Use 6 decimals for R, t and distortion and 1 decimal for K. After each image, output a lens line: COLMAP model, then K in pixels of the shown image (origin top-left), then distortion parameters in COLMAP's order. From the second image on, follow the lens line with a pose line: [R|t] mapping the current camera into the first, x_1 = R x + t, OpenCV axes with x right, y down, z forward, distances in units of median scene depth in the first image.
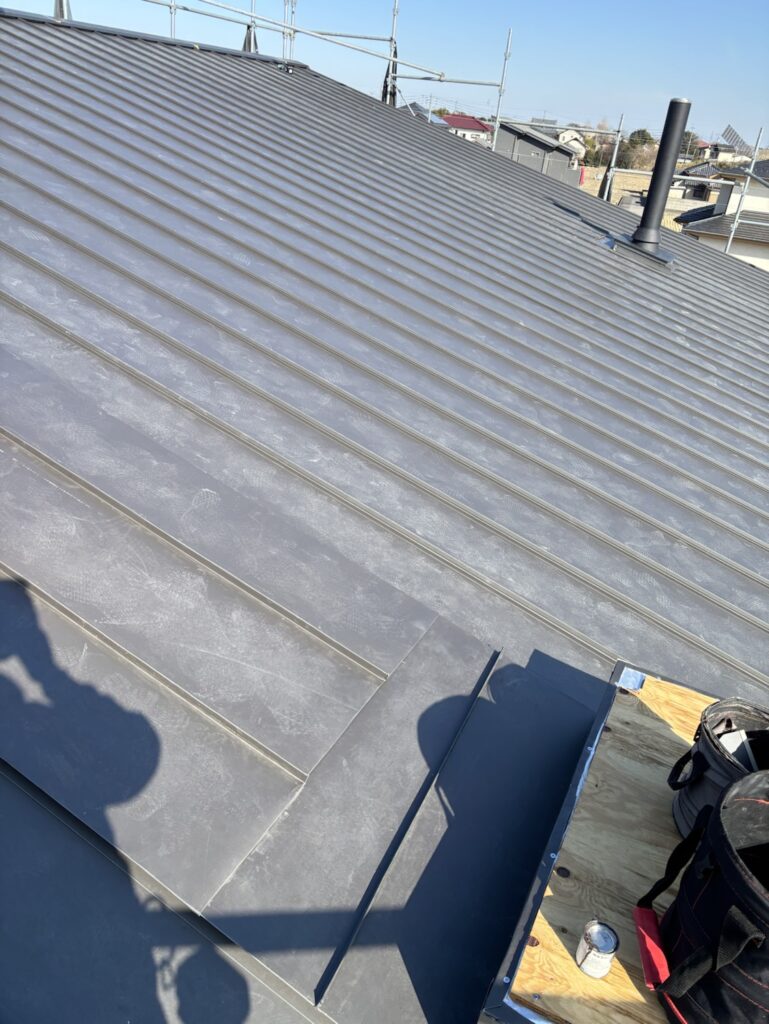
lens RADIAL K [[767.3, 0, 384.5], [0, 767.3, 512.0], [0, 0, 1]] dist [0.057540, -0.058453]
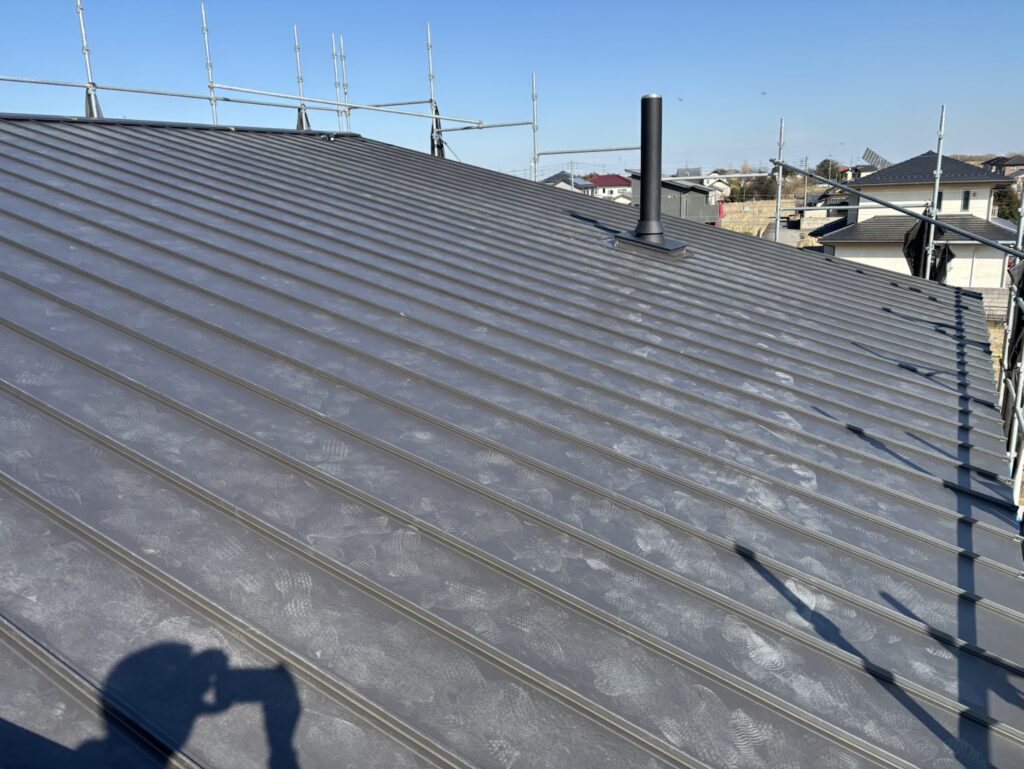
lens RADIAL K [[767.3, 0, 512.0], [0, 767.3, 384.5], [0, 0, 1]] dist [0.057540, -0.058453]
pose [[0.989837, -0.121474, -0.073937, 0.216360], [0.101918, 0.968577, -0.226873, 0.033073], [0.099173, 0.217032, 0.971114, 0.091893]]
